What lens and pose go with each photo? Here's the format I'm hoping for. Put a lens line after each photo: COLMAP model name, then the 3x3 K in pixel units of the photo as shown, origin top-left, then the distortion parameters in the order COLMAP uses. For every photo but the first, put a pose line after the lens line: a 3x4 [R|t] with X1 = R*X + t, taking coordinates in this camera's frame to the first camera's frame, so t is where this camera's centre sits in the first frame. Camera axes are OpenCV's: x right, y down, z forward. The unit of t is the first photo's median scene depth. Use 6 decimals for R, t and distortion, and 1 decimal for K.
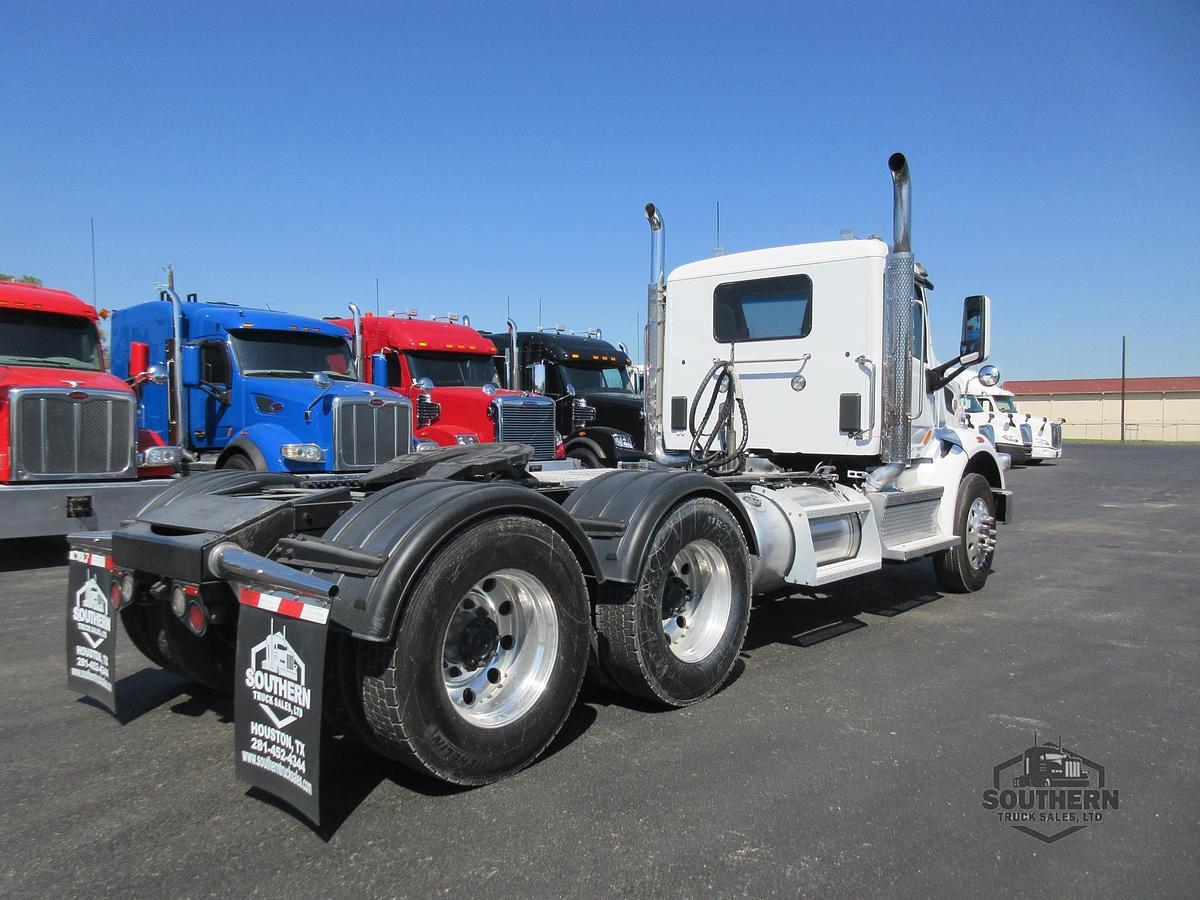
lens RADIAL K [[928.9, 0, 562.0], [0, 928.9, 441.5], [0, 0, 1]] dist [0.004366, 0.012750]
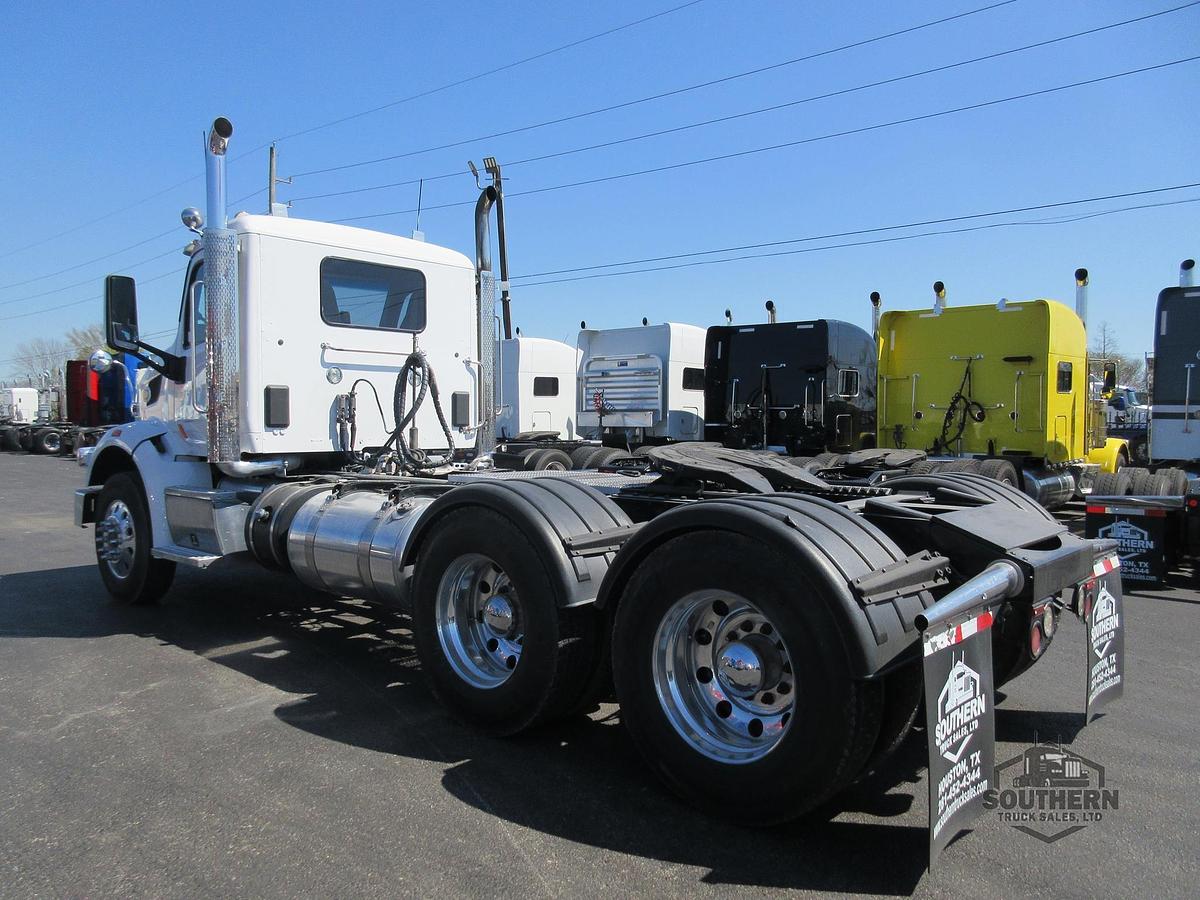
lens RADIAL K [[928.9, 0, 604.7], [0, 928.9, 455.2], [0, 0, 1]] dist [0.004366, 0.012750]
pose [[-0.020097, -0.035487, 0.999168, -0.827410], [0.020456, 0.999146, 0.035898, -0.014474], [-0.999589, 0.021161, -0.019354, 0.909598]]
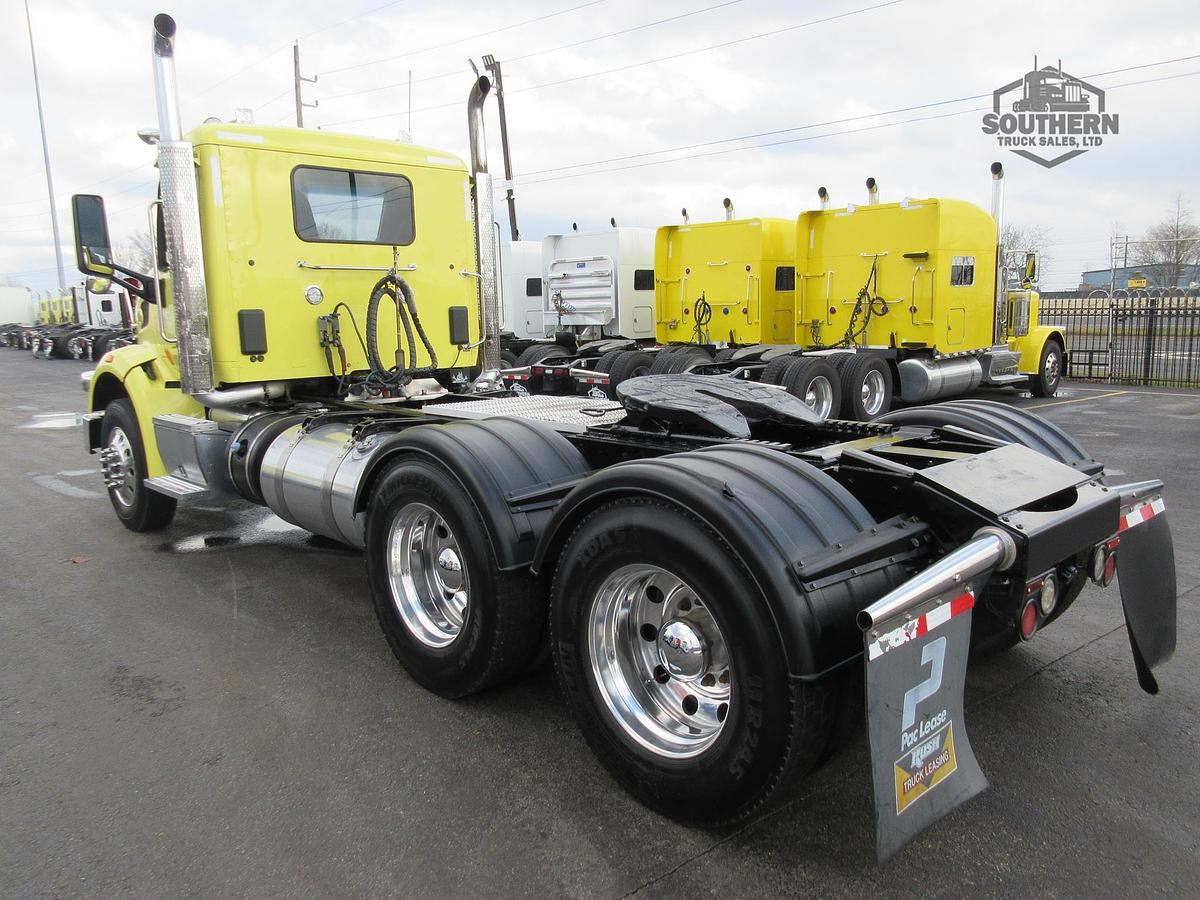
lens RADIAL K [[928.9, 0, 607.3], [0, 928.9, 464.1], [0, 0, 1]] dist [0.004366, 0.012750]
pose [[0.060917, -0.163802, 0.984611, -0.747673], [0.046179, 0.985849, 0.161151, -0.040715], [-0.997074, 0.035651, 0.067619, 0.826313]]
